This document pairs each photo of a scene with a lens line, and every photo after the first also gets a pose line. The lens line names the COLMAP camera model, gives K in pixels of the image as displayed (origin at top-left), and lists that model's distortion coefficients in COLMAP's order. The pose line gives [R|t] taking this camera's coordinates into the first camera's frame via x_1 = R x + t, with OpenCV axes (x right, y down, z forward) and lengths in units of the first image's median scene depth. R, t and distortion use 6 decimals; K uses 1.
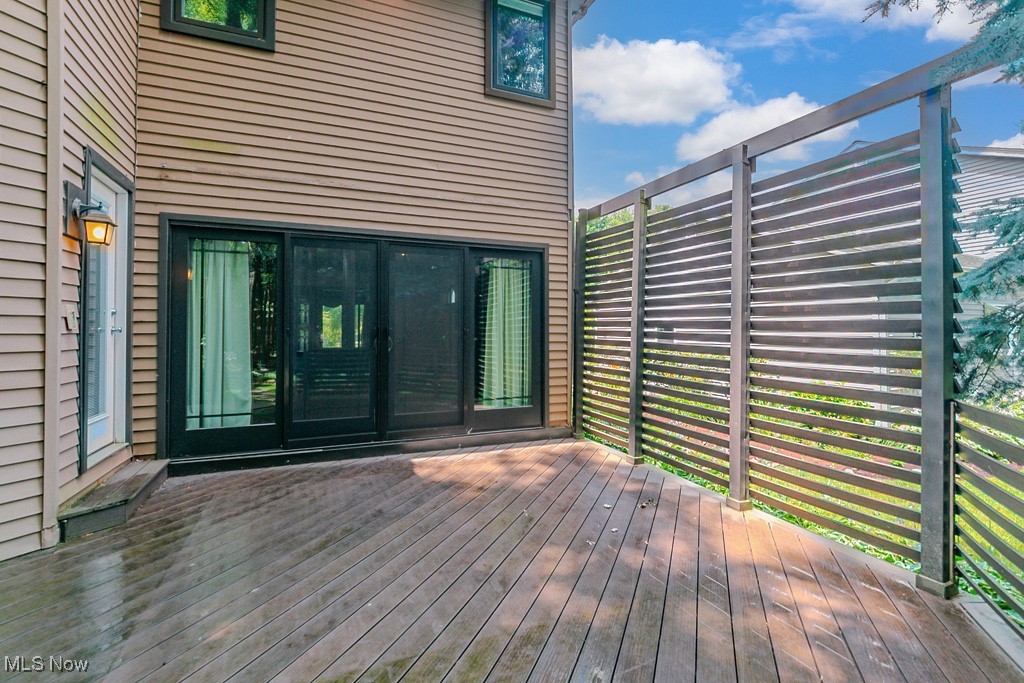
lens RADIAL K [[478.6, 0, 511.1], [0, 478.6, 335.8], [0, 0, 1]] dist [0.005833, -0.000811]
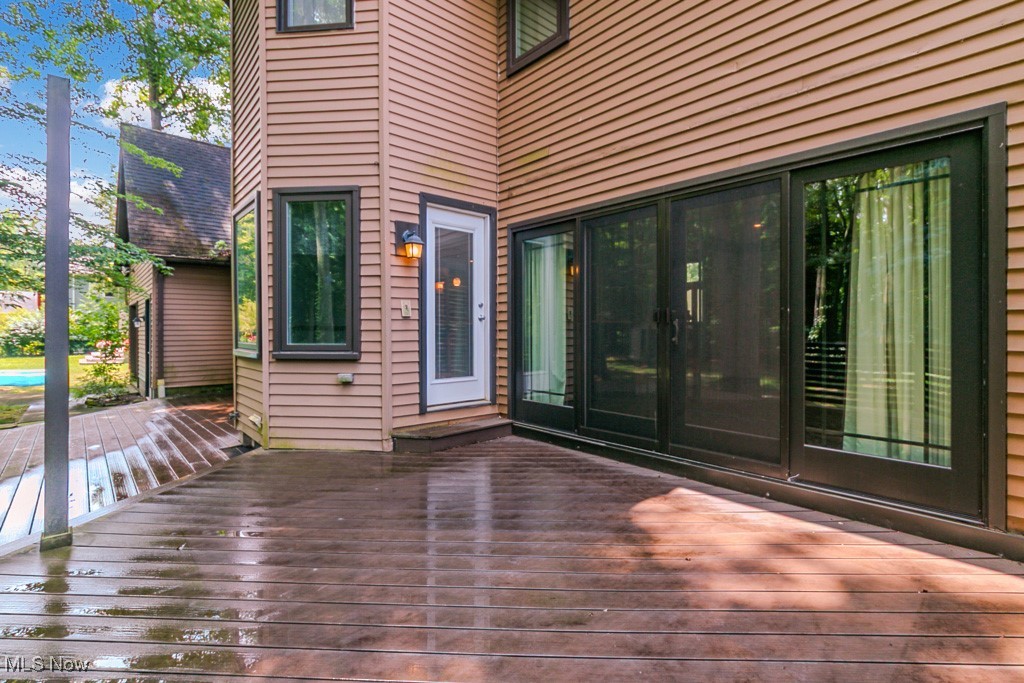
lens RADIAL K [[478.6, 0, 513.7], [0, 478.6, 337.3], [0, 0, 1]] dist [0.005833, -0.000811]
pose [[0.318419, 0.021095, -0.947715, 0.444609], [-0.004571, 0.999775, 0.020718, 0.012780], [0.947939, -0.002265, 0.318443, 0.572466]]
